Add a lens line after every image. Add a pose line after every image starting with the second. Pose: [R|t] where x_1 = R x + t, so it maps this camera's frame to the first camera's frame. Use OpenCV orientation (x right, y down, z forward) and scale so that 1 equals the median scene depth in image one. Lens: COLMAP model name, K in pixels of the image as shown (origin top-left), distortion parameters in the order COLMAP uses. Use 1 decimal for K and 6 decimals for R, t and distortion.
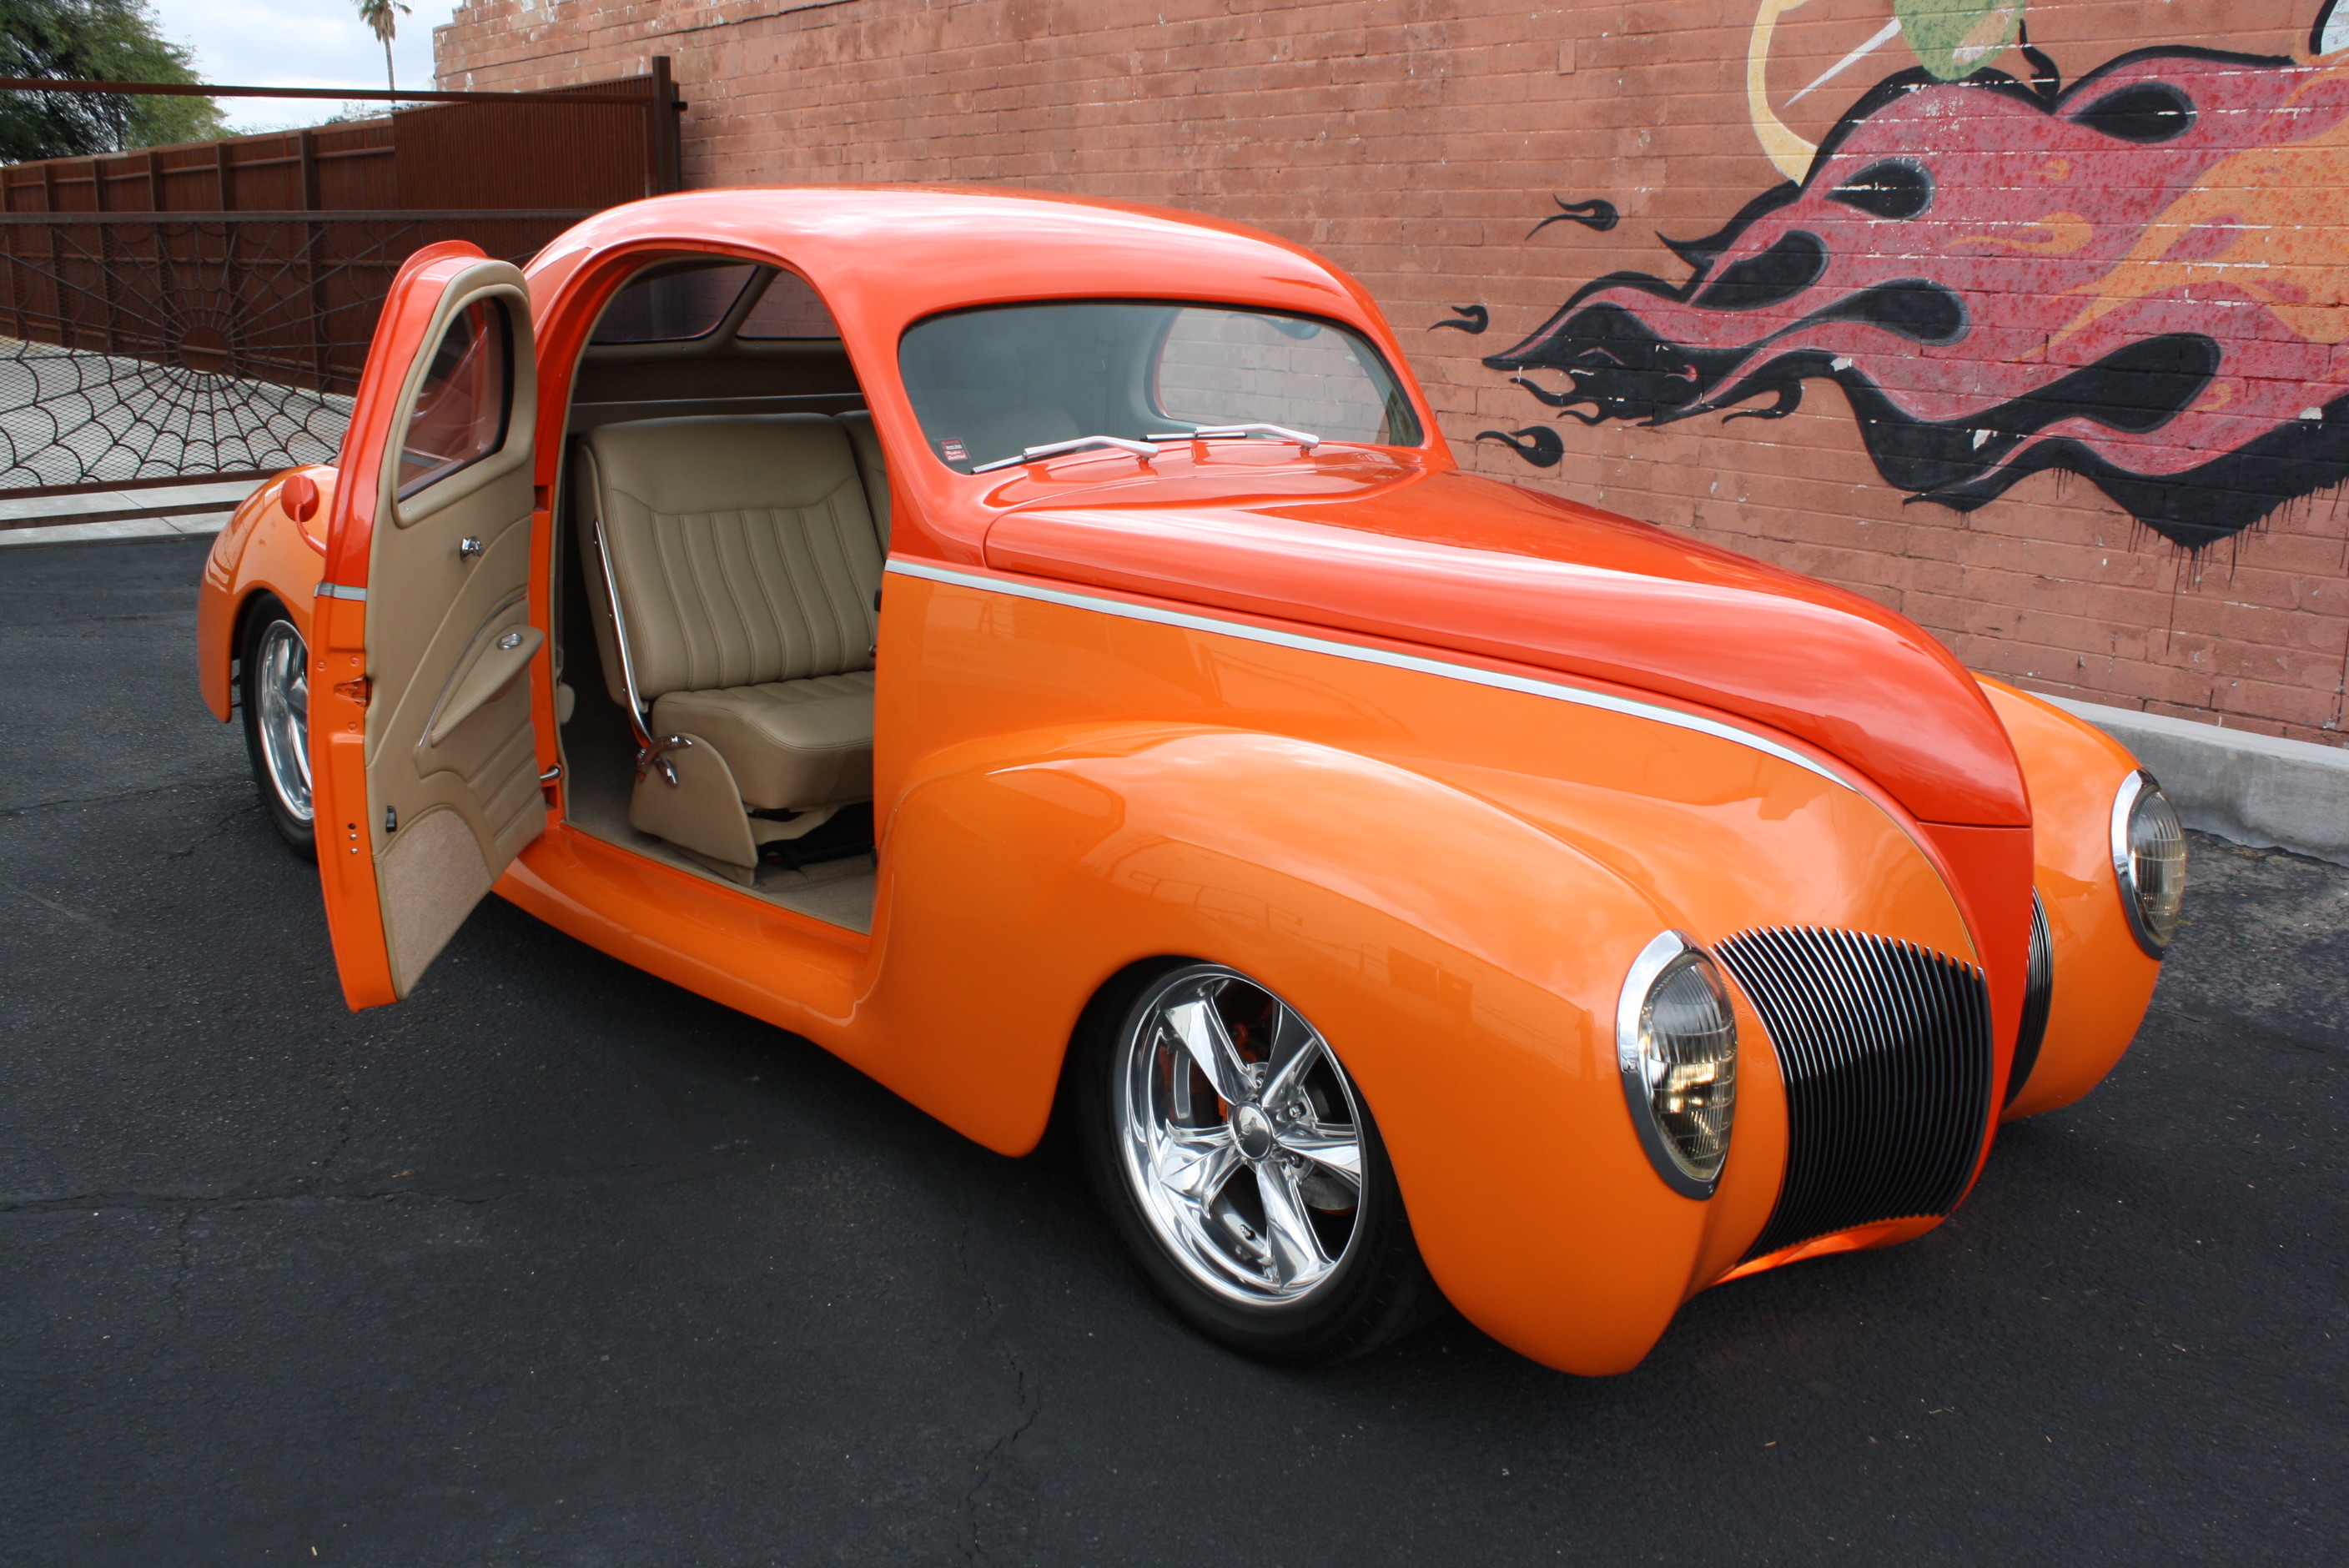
lens RADIAL K [[2101.7, 0, 1191.9], [0, 2101.7, 768.2], [0, 0, 1]] dist [-0.162675, 0.152992]
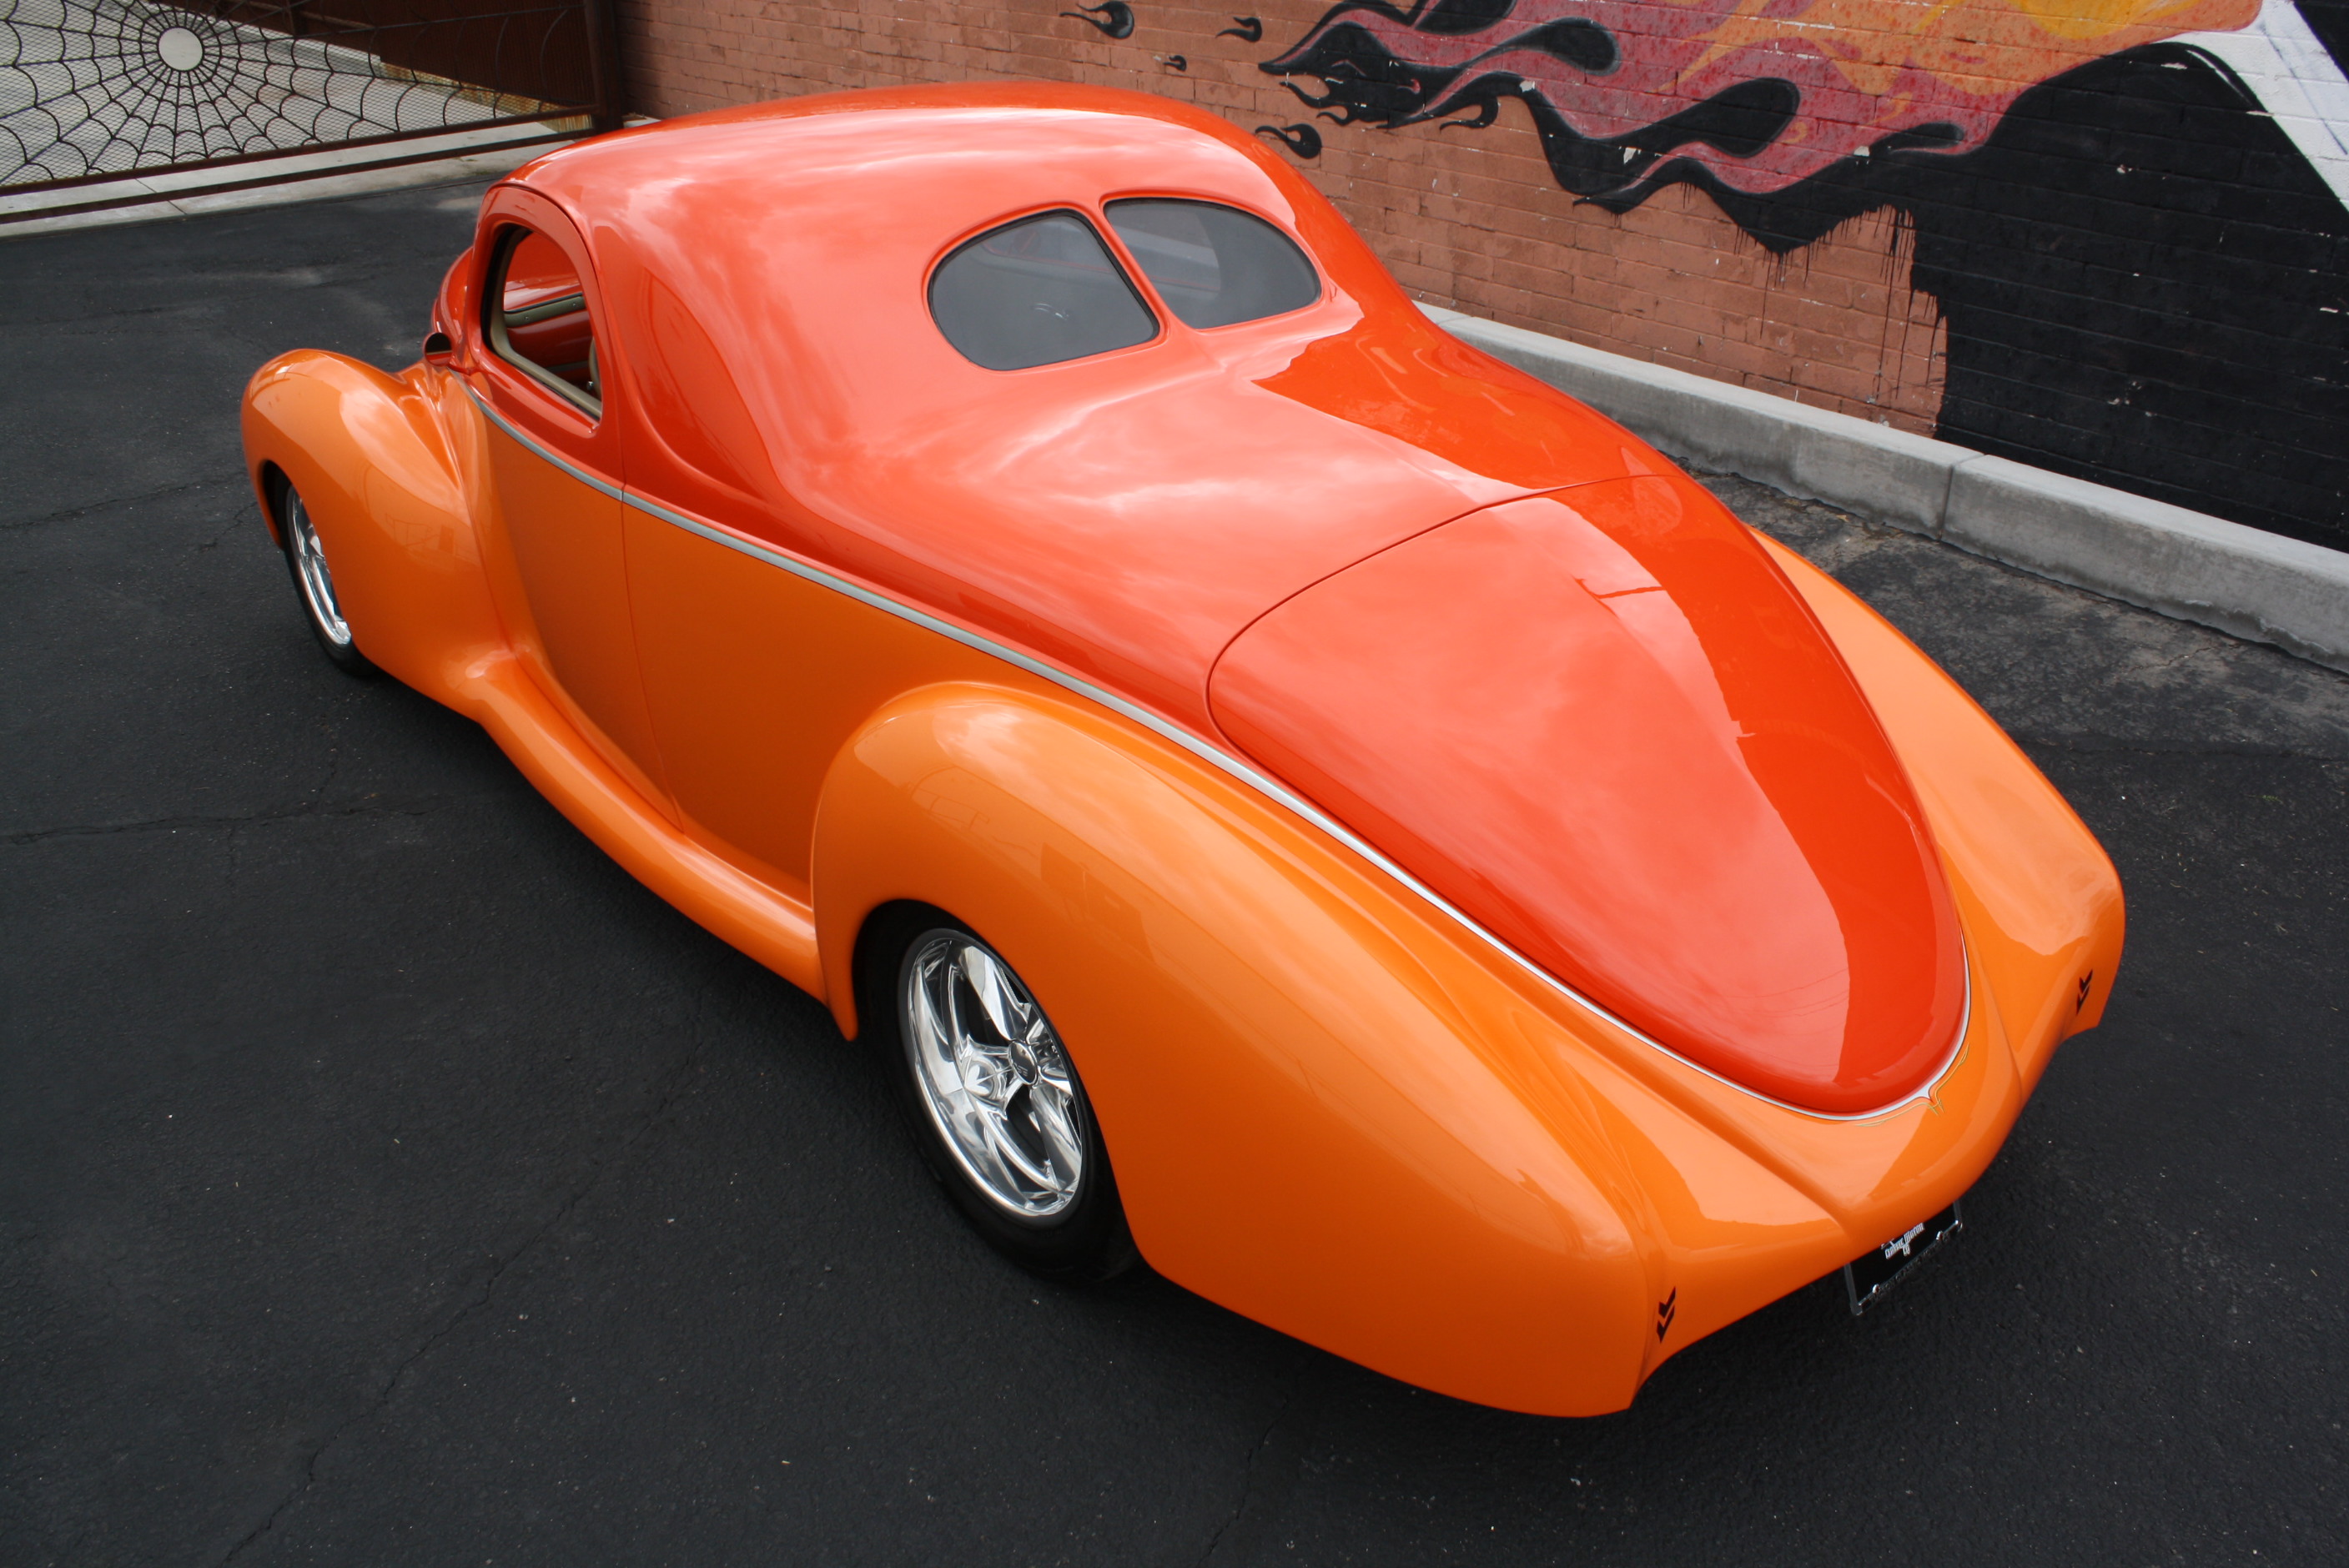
lens RADIAL K [[1977.5, 0, 1211.9], [0, 1977.5, 777.1], [0, 0, 1]] dist [-0.168896, 0.147656]
pose [[0.999763, -0.020348, 0.007727, 0.119591], [0.018014, 0.972807, 0.230917, -0.070691], [-0.012215, -0.230723, 0.972943, -0.206055]]
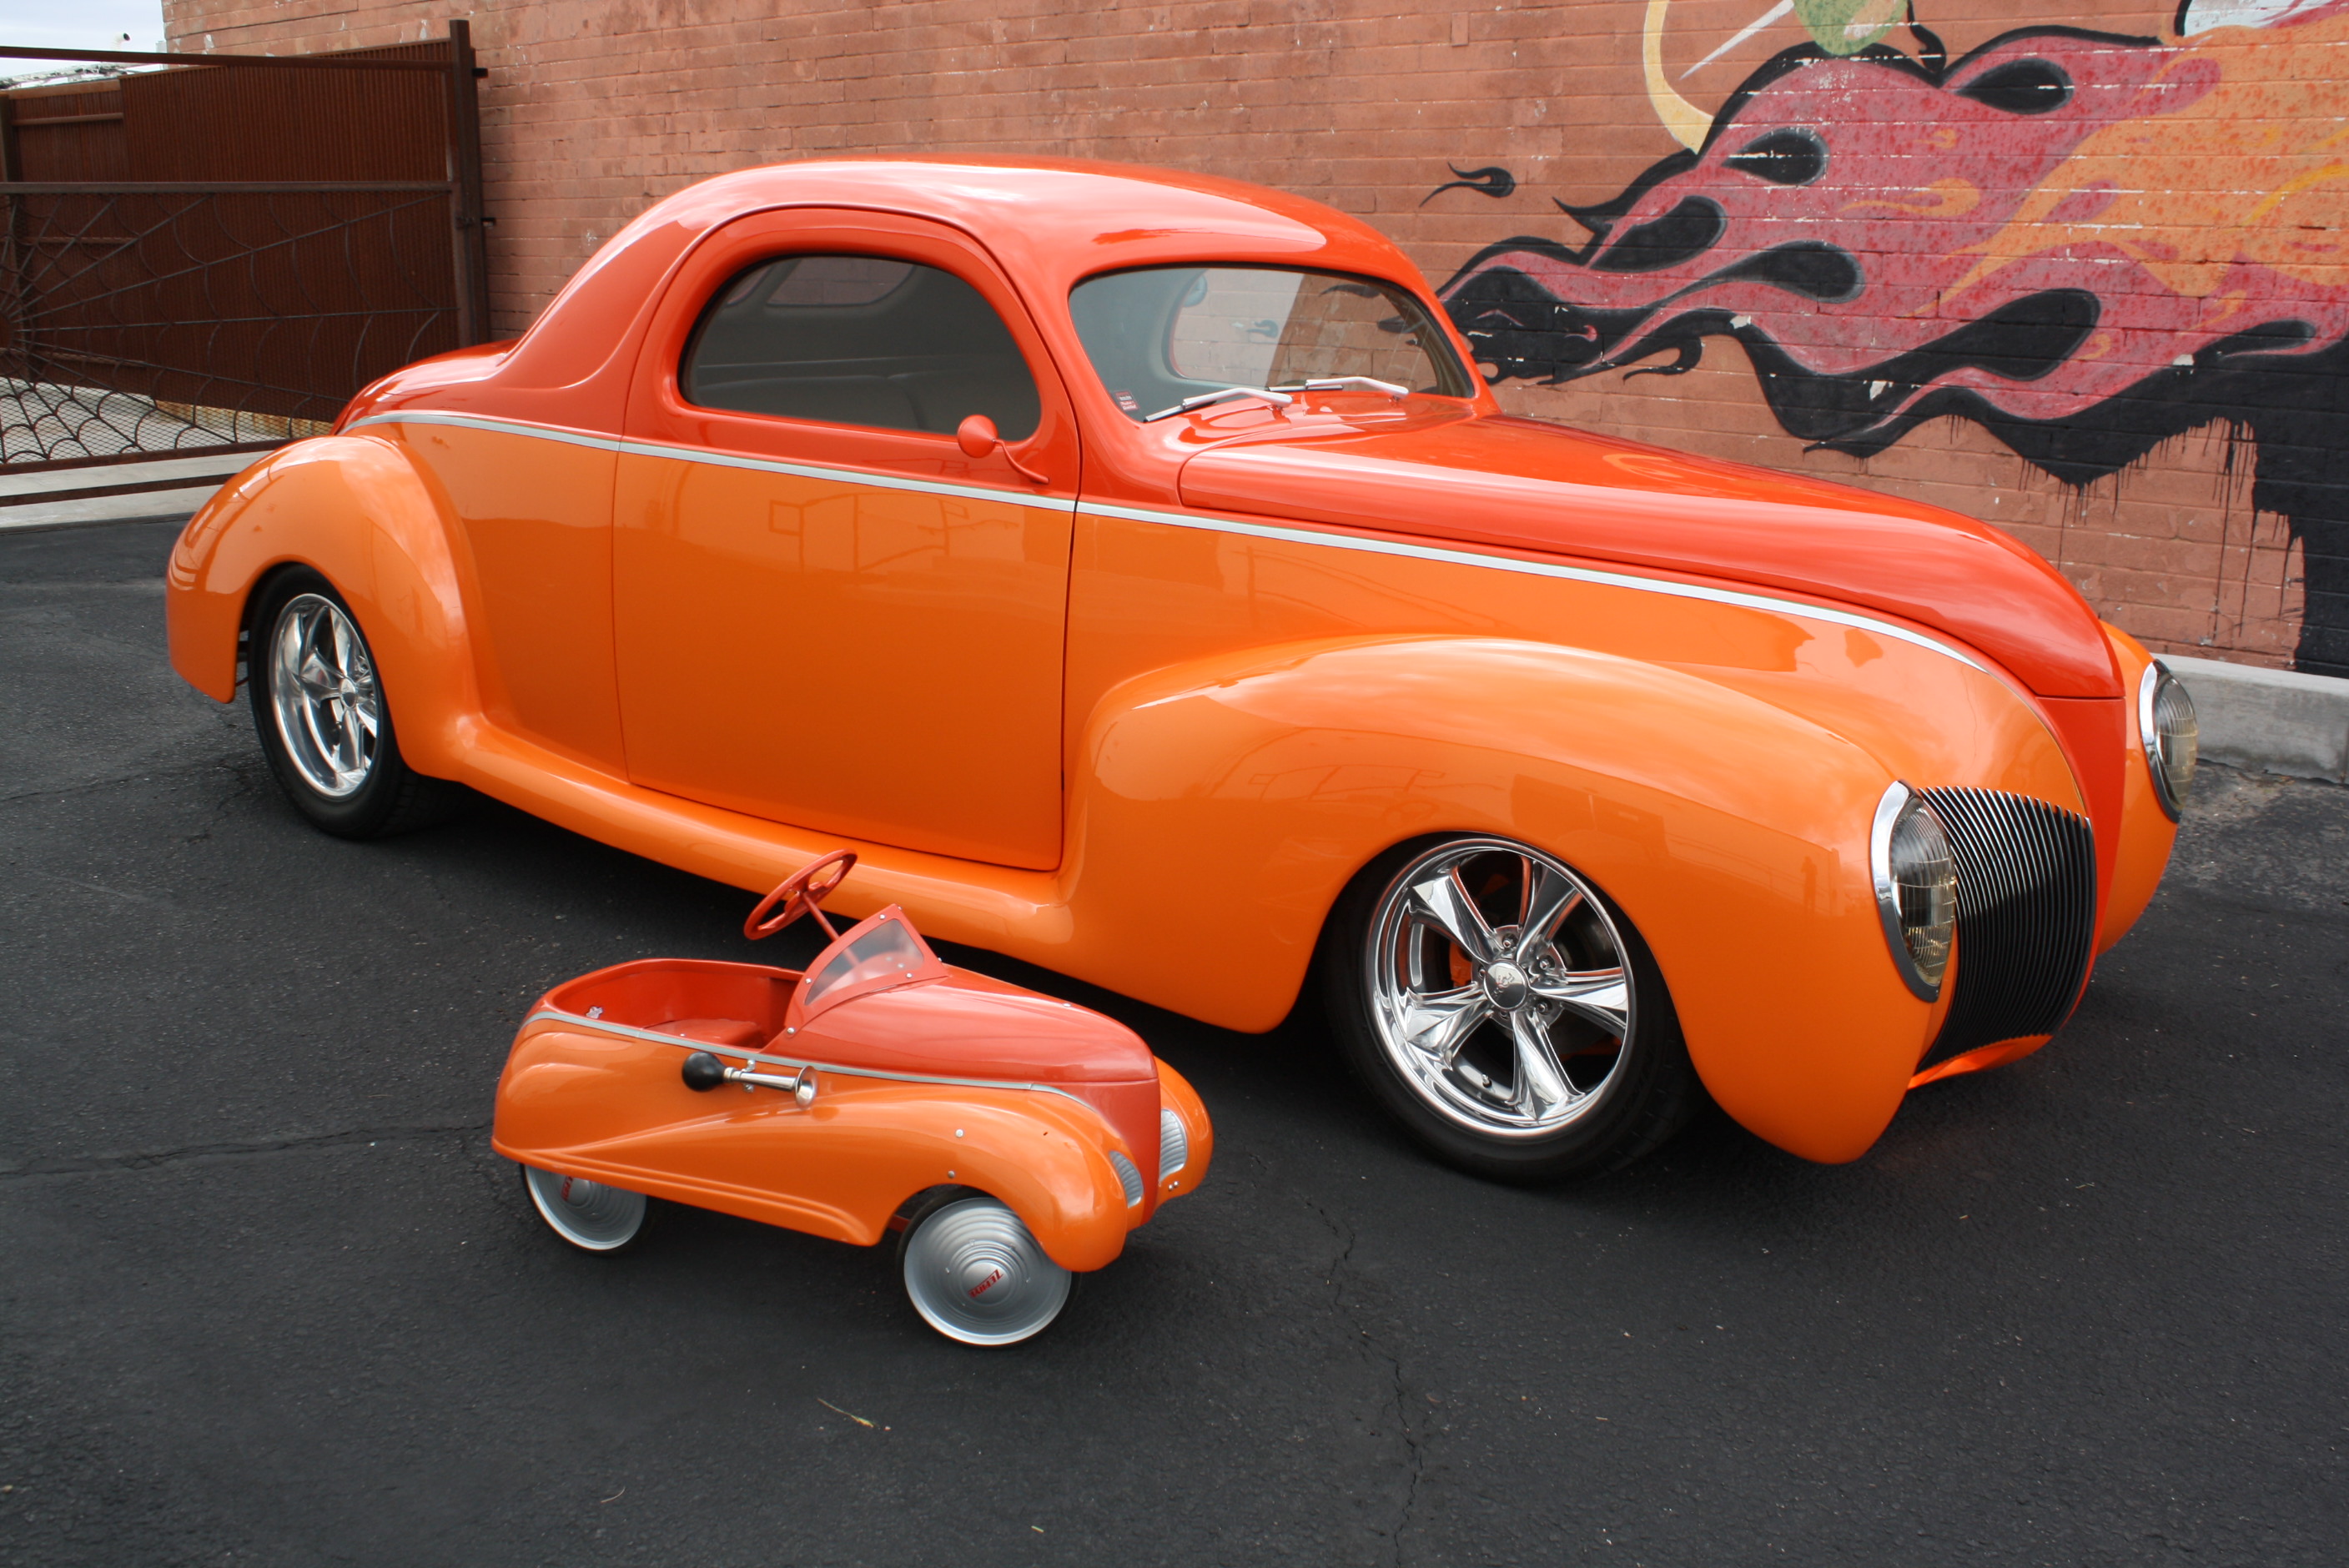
lens RADIAL K [[2208.5, 0, 1206.4], [0, 2208.5, 786.2], [0, 0, 1]] dist [-0.155478, 0.159570]
pose [[0.988765, -0.040680, 0.143839, -0.135070], [0.039366, 0.999153, 0.011969, 0.019658], [-0.144204, -0.006173, 0.989529, -0.075069]]
